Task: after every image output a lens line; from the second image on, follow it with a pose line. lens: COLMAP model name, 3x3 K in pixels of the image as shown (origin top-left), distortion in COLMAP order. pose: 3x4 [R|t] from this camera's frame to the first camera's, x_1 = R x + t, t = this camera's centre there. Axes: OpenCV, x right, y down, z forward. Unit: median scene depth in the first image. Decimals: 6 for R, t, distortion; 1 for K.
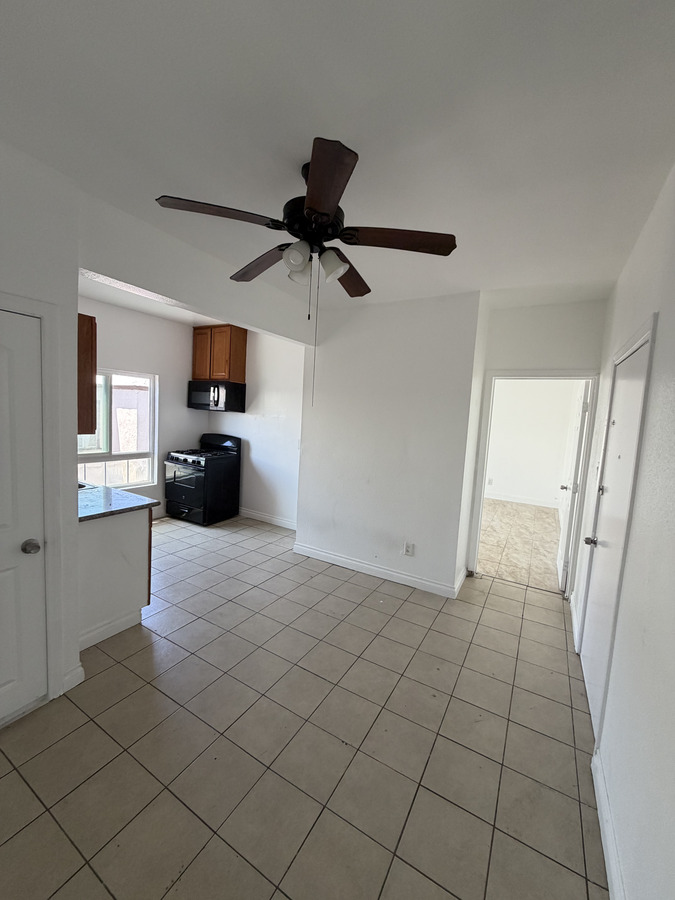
lens RADIAL K [[359.2, 0, 335.5], [0, 359.2, 447.2], [0, 0, 1]] dist [-0.001785, 0.000807]
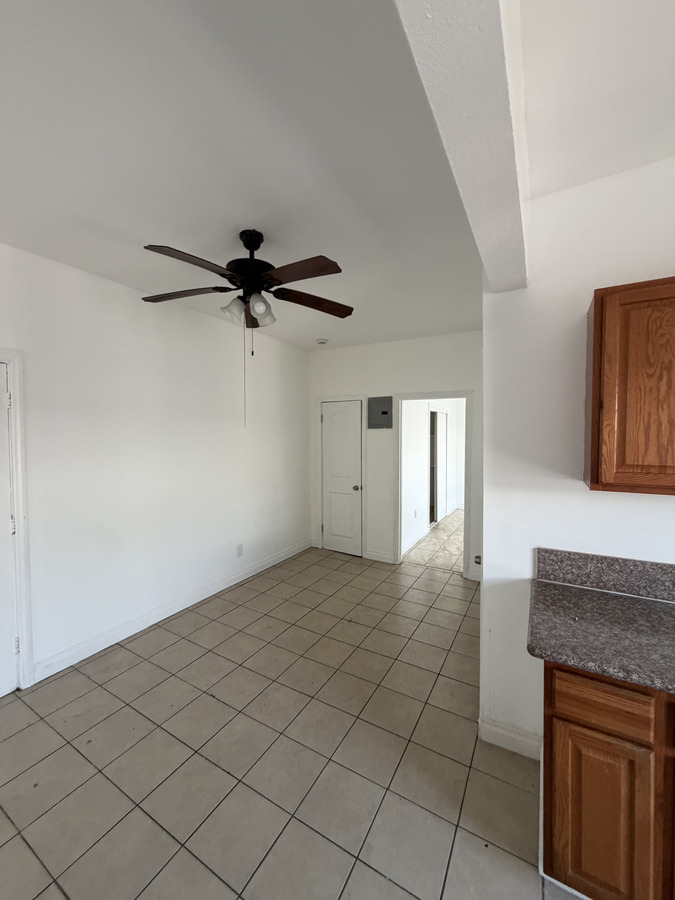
lens RADIAL K [[359.2, 0, 335.5], [0, 359.2, 447.2], [0, 0, 1]] dist [-0.001785, 0.000807]
pose [[-0.998440, -0.054725, -0.011082, -0.182444], [-0.055705, 0.989848, 0.130760, -0.115245], [0.003814, 0.131174, -0.991352, 1.146655]]
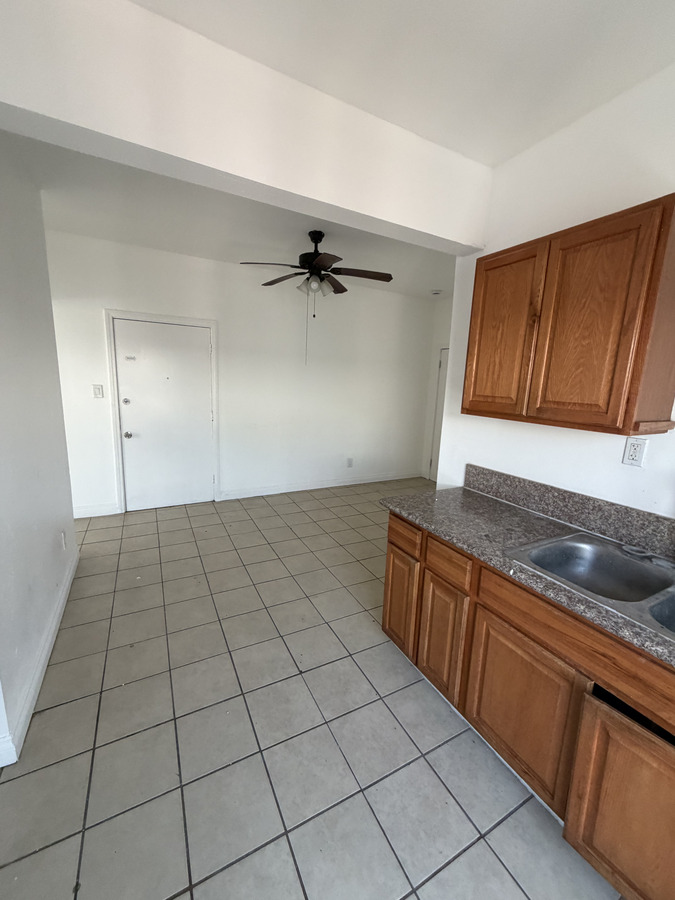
lens RADIAL K [[359.2, 0, 335.5], [0, 359.2, 447.2], [0, 0, 1]] dist [-0.001785, 0.000807]
pose [[-0.846600, -0.189025, 0.497532, -0.619247], [-0.039860, 0.954700, 0.294889, -0.138287], [-0.530735, 0.229821, -0.815784, 1.331128]]
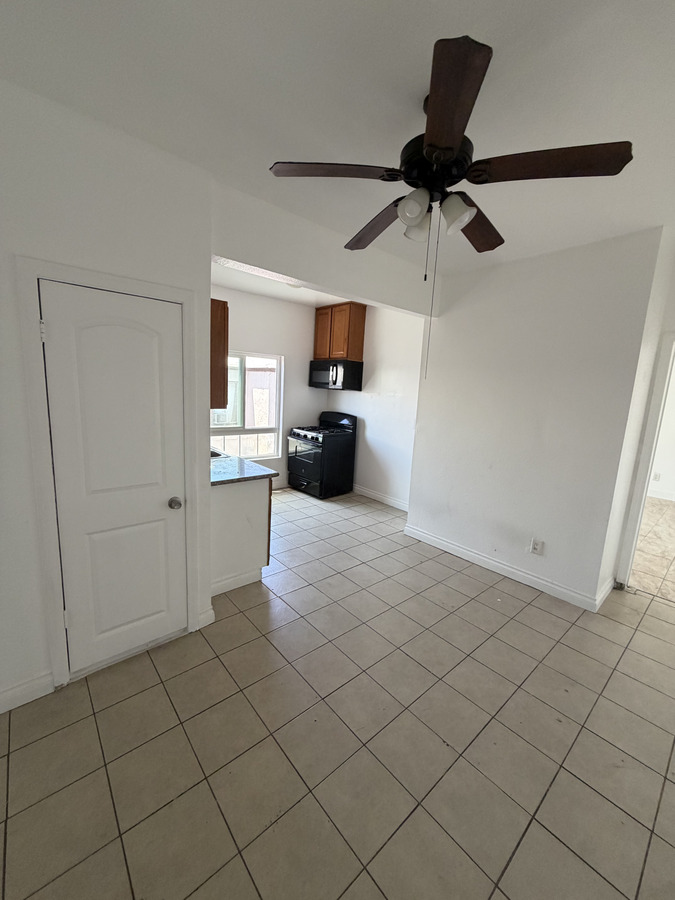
lens RADIAL K [[359.2, 0, 335.5], [0, 359.2, 447.2], [0, 0, 1]] dist [-0.001785, 0.000807]
pose [[0.947019, 0.044667, -0.318056, 0.008648], [-0.027301, 0.997893, 0.058850, 0.005615], [0.320015, -0.047049, 0.946244, 0.034346]]
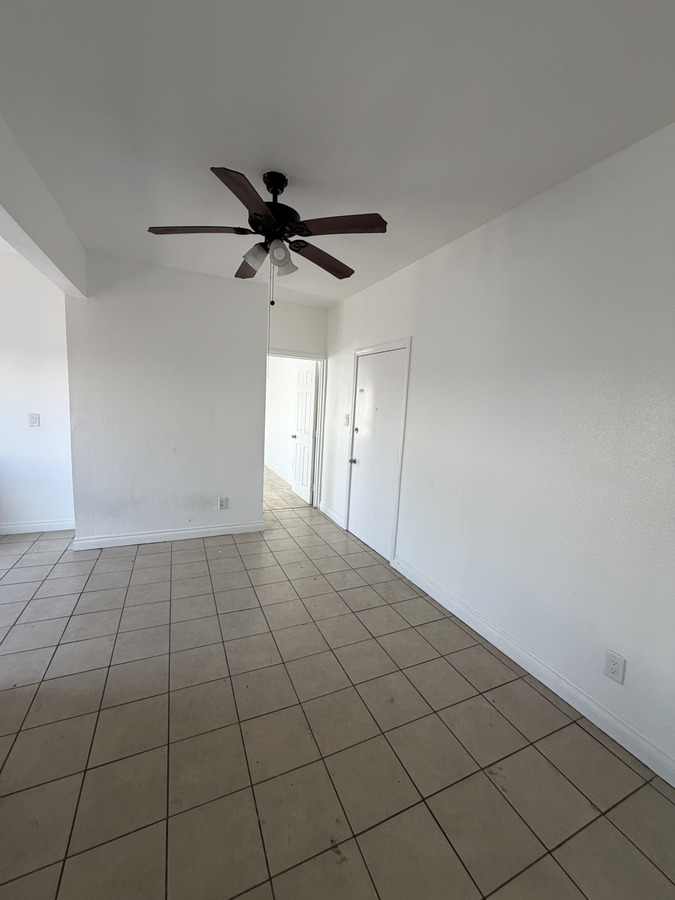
lens RADIAL K [[359.2, 0, 335.5], [0, 359.2, 447.2], [0, 0, 1]] dist [-0.001785, 0.000807]
pose [[0.576689, -0.129954, 0.806561, -0.506108], [0.056428, 0.991246, 0.119365, -0.006770], [-0.815013, -0.023324, 0.578974, 0.062214]]
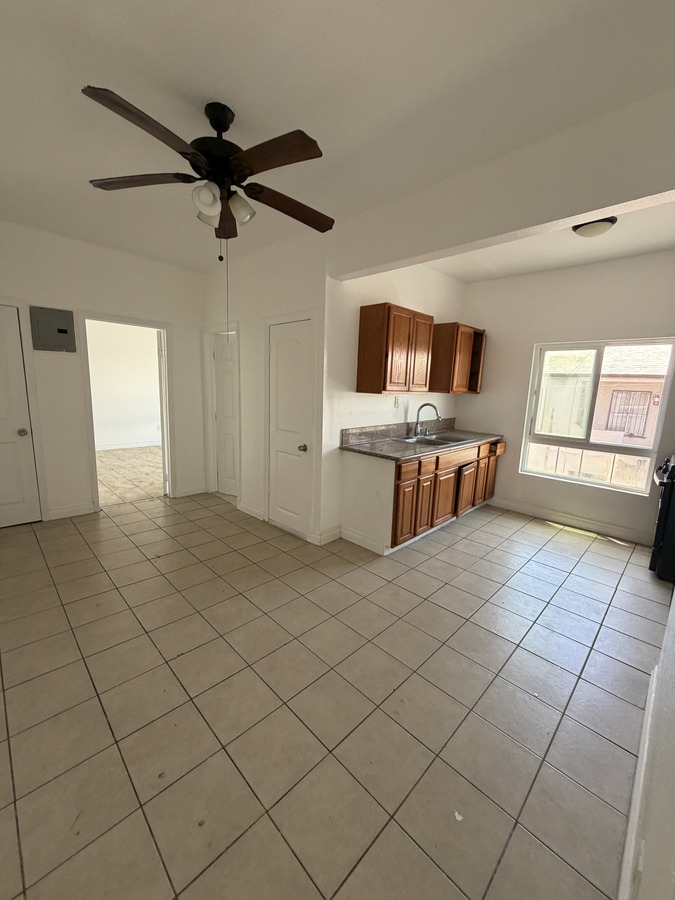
lens RADIAL K [[359.2, 0, 335.5], [0, 359.2, 447.2], [0, 0, 1]] dist [-0.001785, 0.000807]
pose [[-0.248870, 0.102071, -0.963143, 0.479374], [-0.141505, 0.979929, 0.140414, -0.003669], [0.958144, 0.171234, -0.229432, 0.859691]]
